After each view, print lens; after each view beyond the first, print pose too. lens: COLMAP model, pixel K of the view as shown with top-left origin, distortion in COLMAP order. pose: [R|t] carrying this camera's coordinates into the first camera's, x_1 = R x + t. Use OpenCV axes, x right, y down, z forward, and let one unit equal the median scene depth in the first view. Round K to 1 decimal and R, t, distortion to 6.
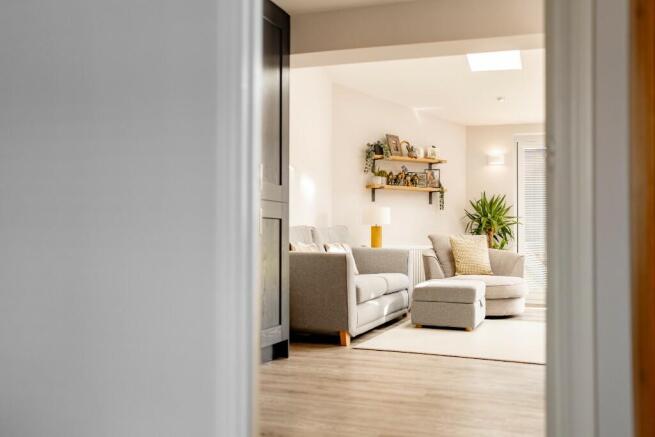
lens RADIAL K [[651.0, 0, 329.0], [0, 651.0, 221.1], [0, 0, 1]] dist [0.013372, 0.002285]
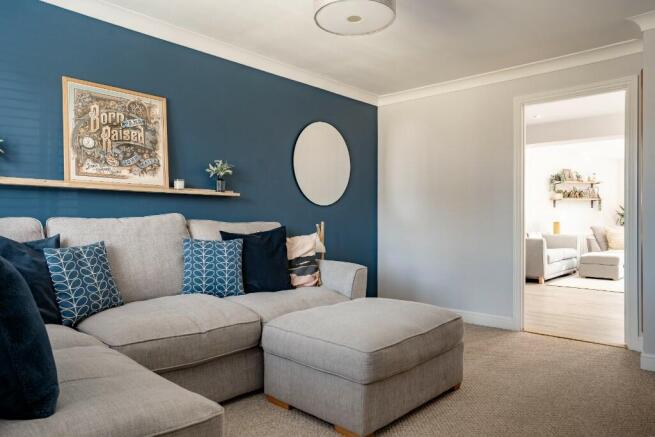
lens RADIAL K [[445.4, 0, 324.0], [0, 445.4, 217.5], [0, 0, 1]] dist [-0.004279, 0.007672]
pose [[0.921859, -0.004076, -0.387503, -0.042695], [0.013895, 0.999649, 0.022541, -0.039876], [0.387276, -0.026164, 0.921593, -0.376116]]
